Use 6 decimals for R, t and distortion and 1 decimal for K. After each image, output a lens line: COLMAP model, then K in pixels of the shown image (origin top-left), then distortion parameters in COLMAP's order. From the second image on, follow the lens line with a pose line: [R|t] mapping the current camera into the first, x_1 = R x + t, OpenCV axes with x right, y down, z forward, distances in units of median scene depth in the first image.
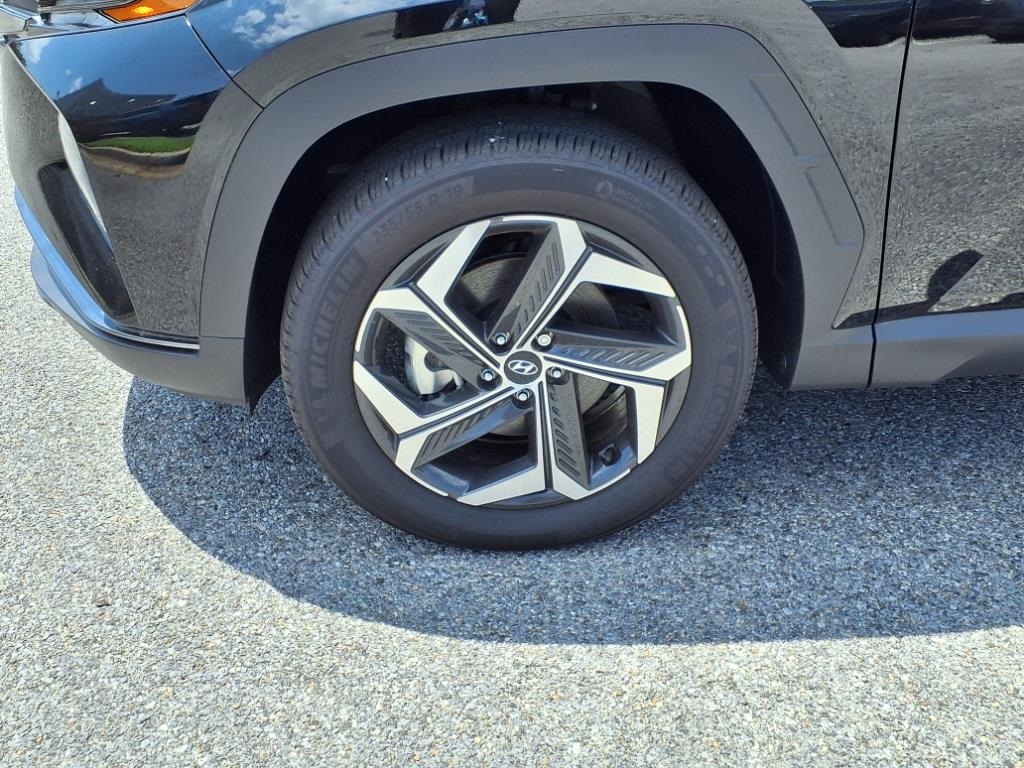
lens RADIAL K [[1092.5, 0, 511.6], [0, 1092.5, 358.7], [0, 0, 1]] dist [0.179089, -0.460146]
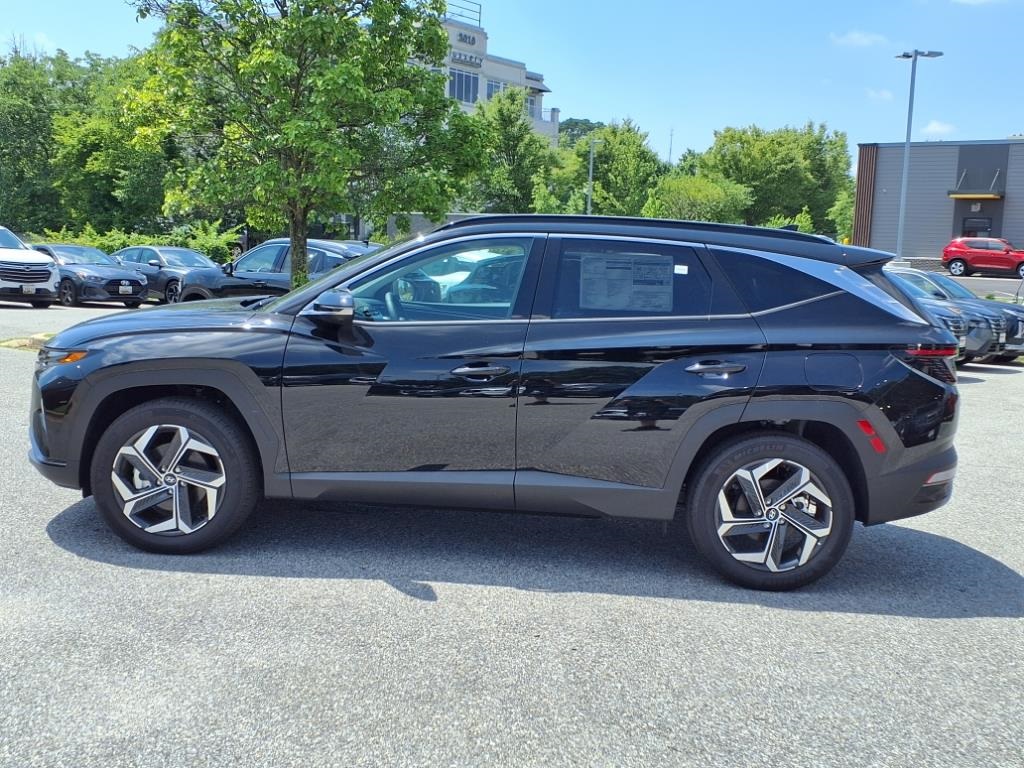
lens RADIAL K [[1092.5, 0, 511.6], [0, 1092.5, 358.7], [0, 0, 1]] dist [0.179089, -0.460146]
pose [[0.992069, 0.044085, -0.117709, 1.263268], [-0.086164, 0.920338, -0.381515, 0.769703], [0.091513, 0.388632, 0.916837, -1.786045]]
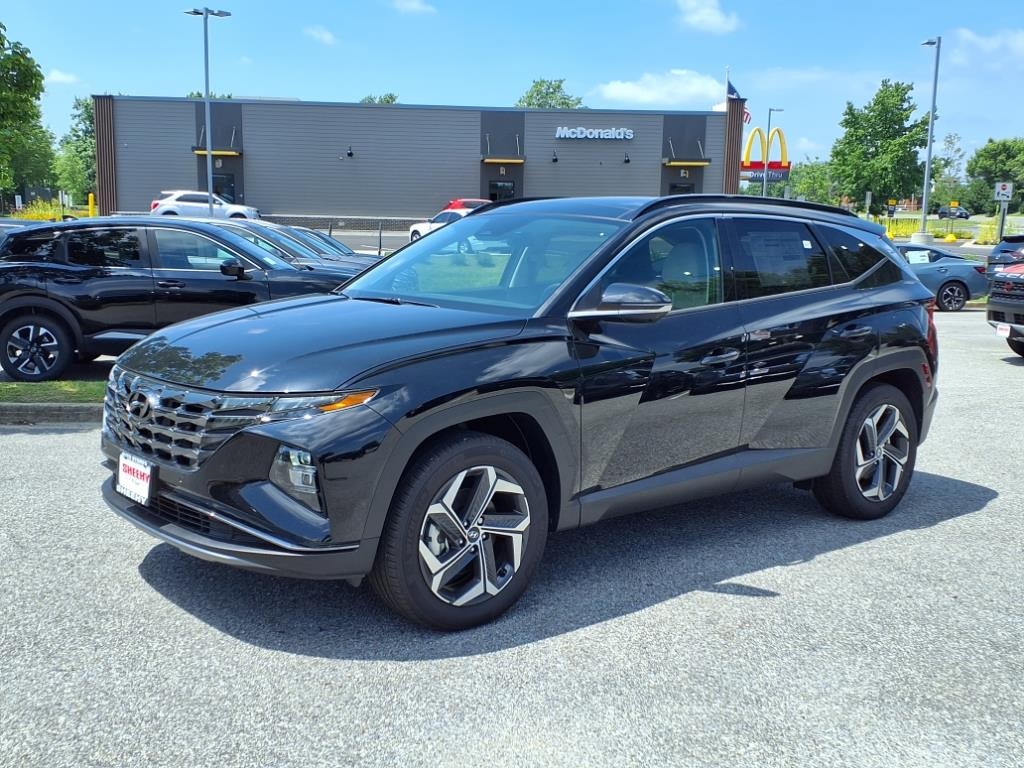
lens RADIAL K [[1092.5, 0, 511.6], [0, 1092.5, 358.7], [0, 0, 1]] dist [0.179089, -0.460146]
pose [[0.807491, -0.063936, 0.586405, -1.289645], [0.269626, 0.924188, -0.270515, 0.319906], [-0.524653, 0.376549, 0.763512, -0.995486]]
